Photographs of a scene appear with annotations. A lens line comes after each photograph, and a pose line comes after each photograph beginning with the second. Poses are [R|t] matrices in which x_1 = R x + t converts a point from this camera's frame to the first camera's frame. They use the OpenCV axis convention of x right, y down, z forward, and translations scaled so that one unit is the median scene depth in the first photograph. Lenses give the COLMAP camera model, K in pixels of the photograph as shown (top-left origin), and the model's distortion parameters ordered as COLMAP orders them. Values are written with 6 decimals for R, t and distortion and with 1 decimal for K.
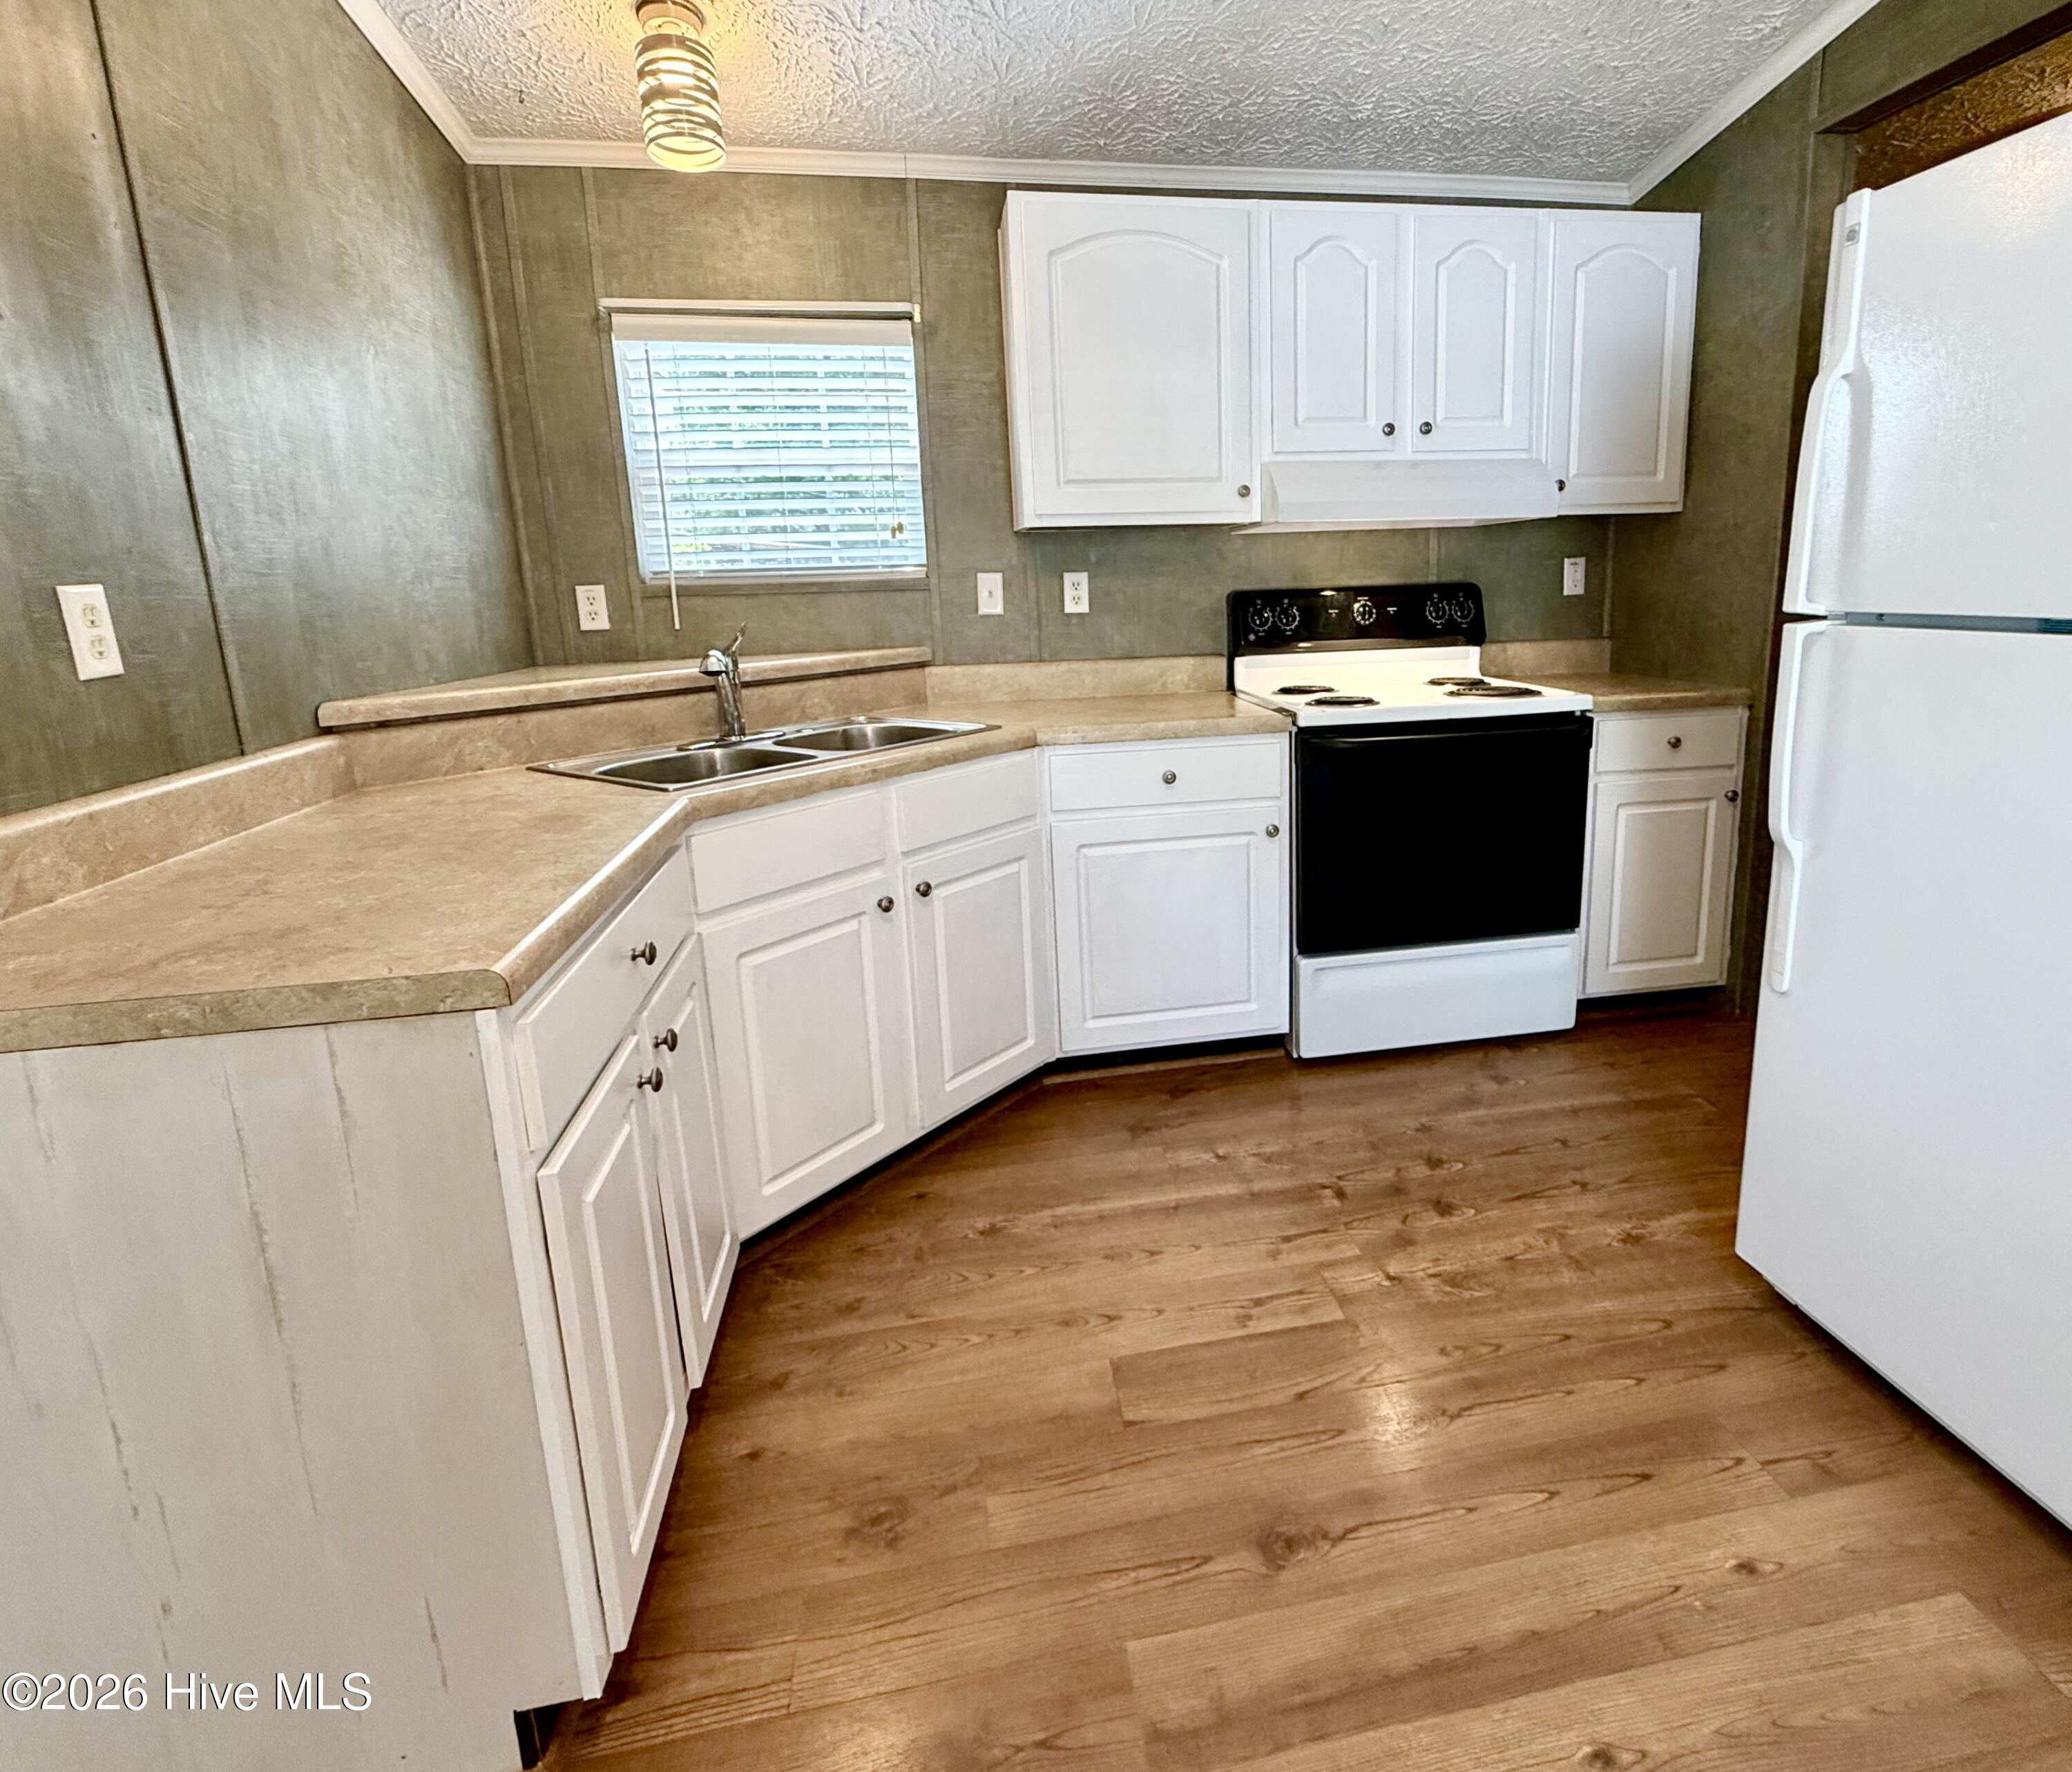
lens RADIAL K [[987.6, 0, 1059.6], [0, 987.6, 862.0], [0, 0, 1]] dist [-0.002114, 0.000510]
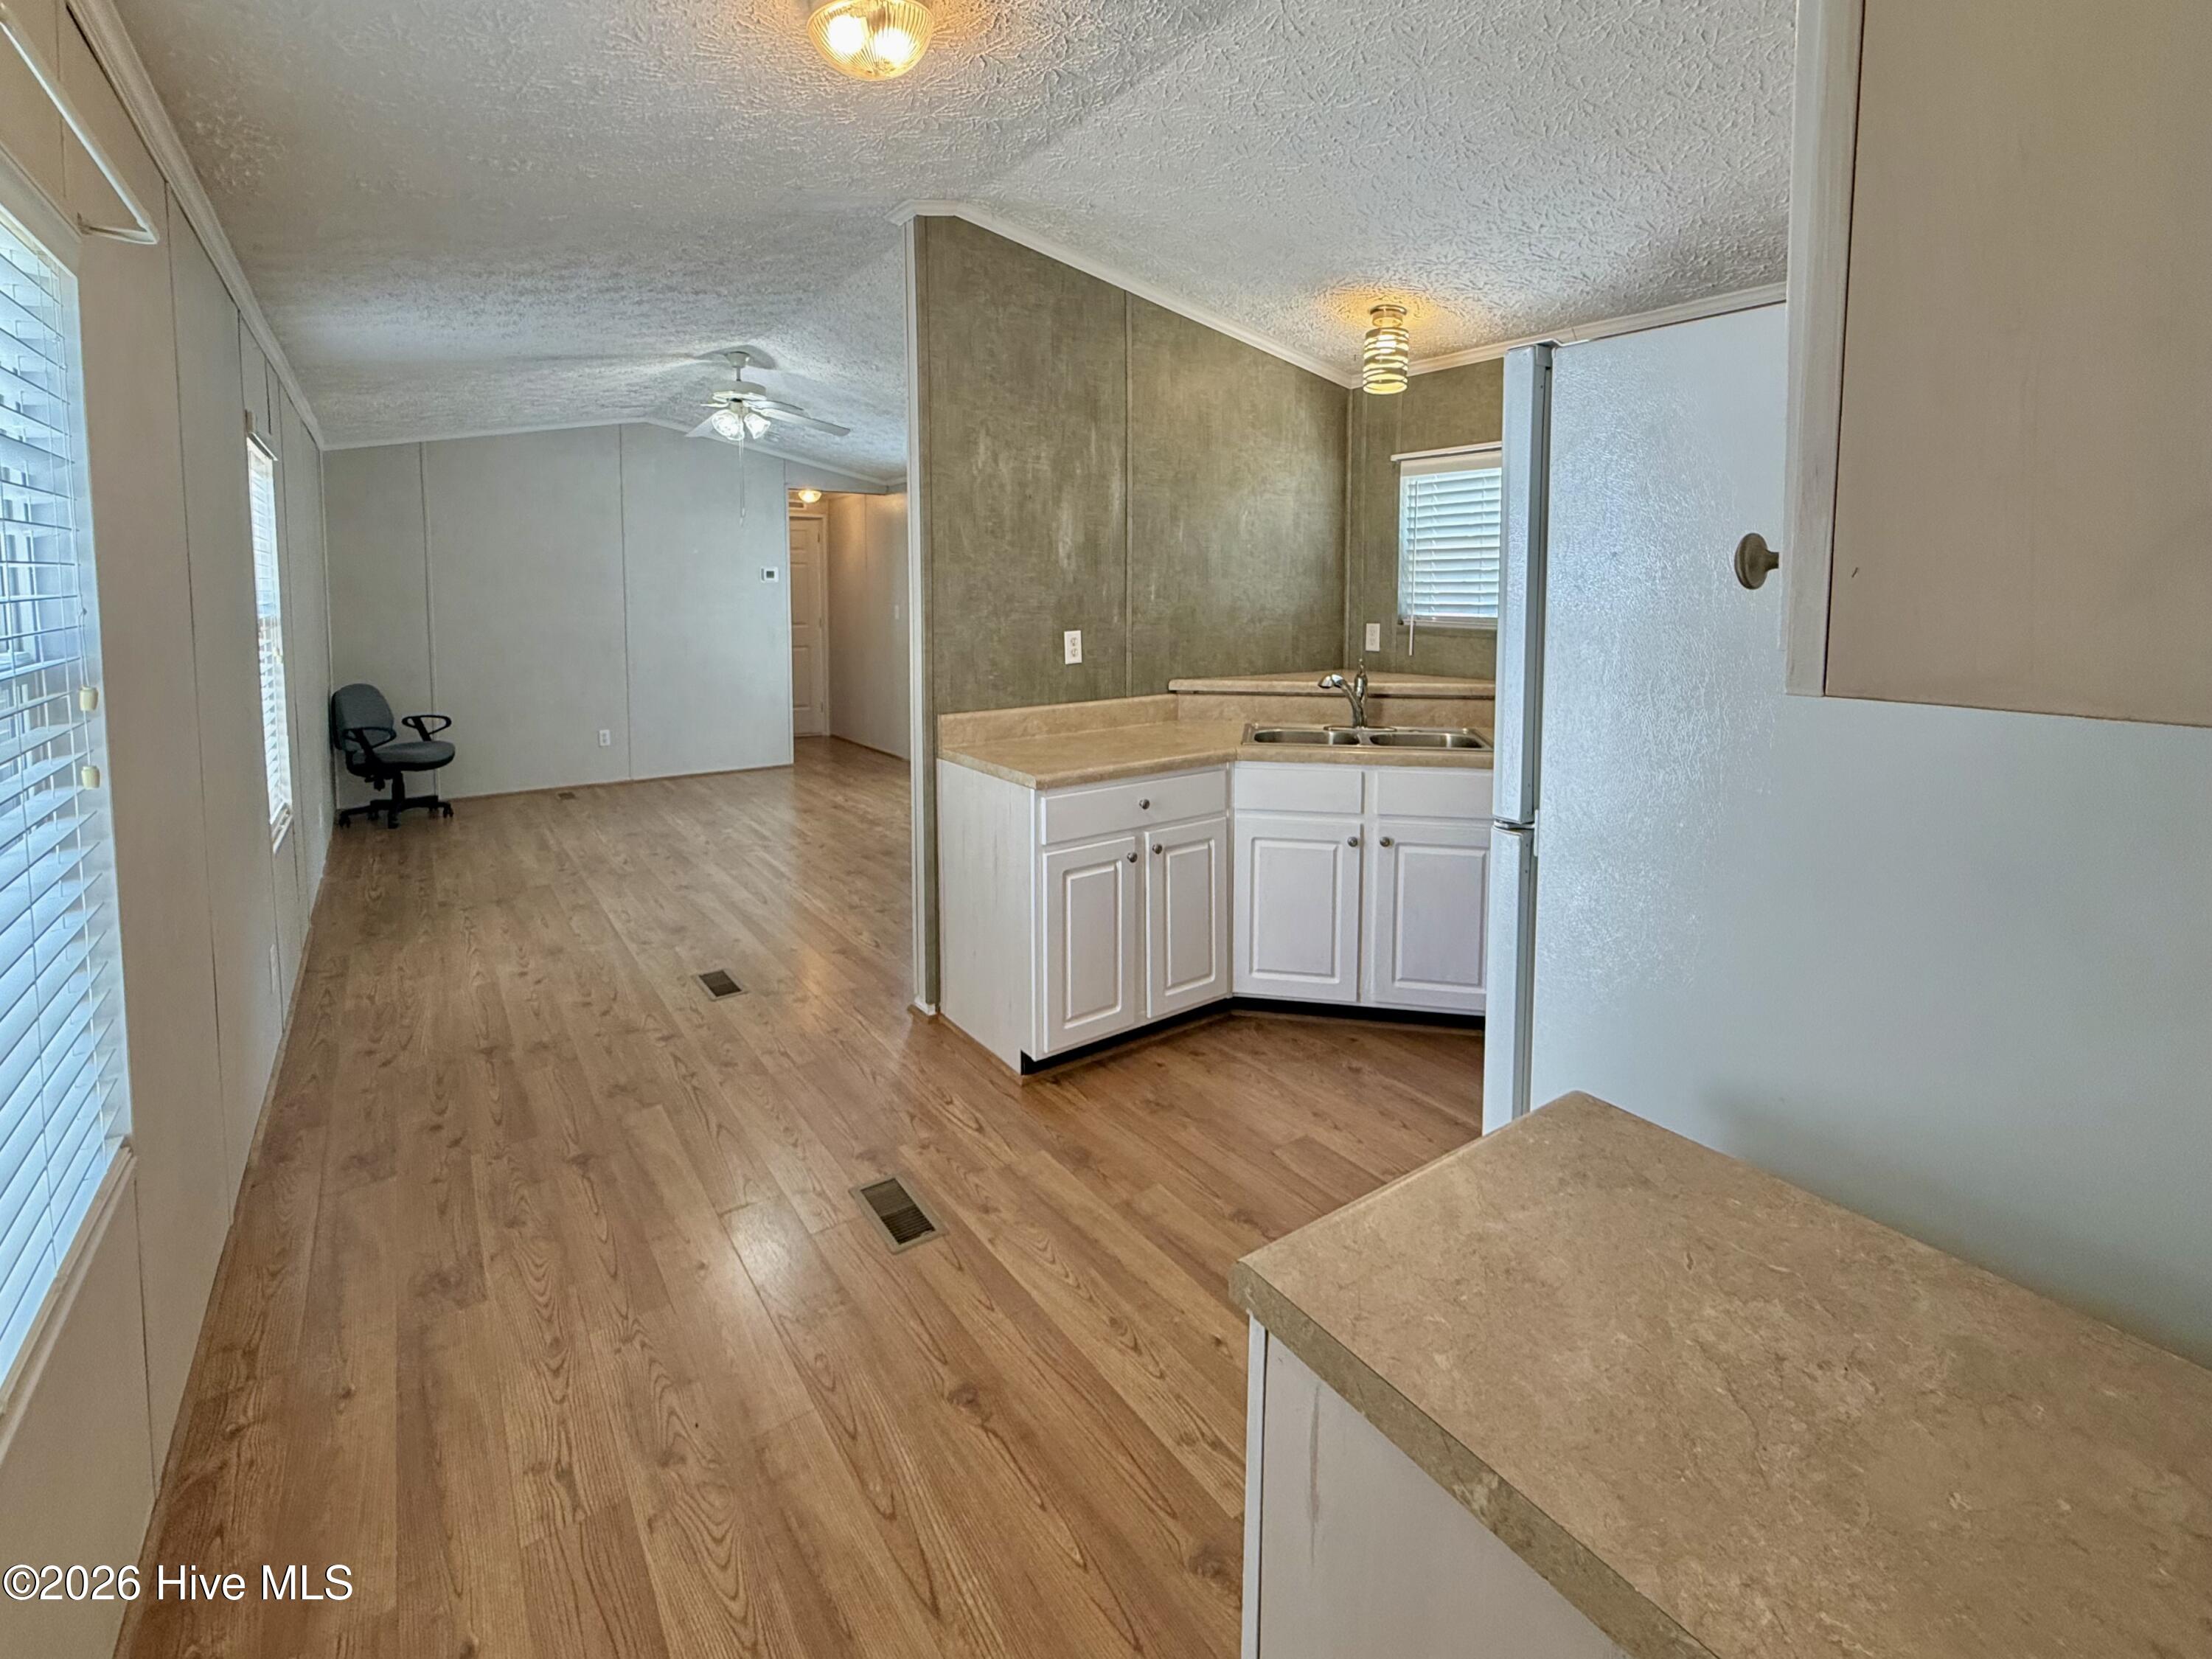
lens RADIAL K [[887.2, 0, 1106.0], [0, 887.2, 829.5], [0, 0, 1]] dist [0.001756, 0.000730]
pose [[0.448841, 0.256721, -0.855942, 0.753071], [-0.249967, 0.955677, 0.155556, -0.085459], [0.857938, 0.144138, 0.493119, -0.049615]]
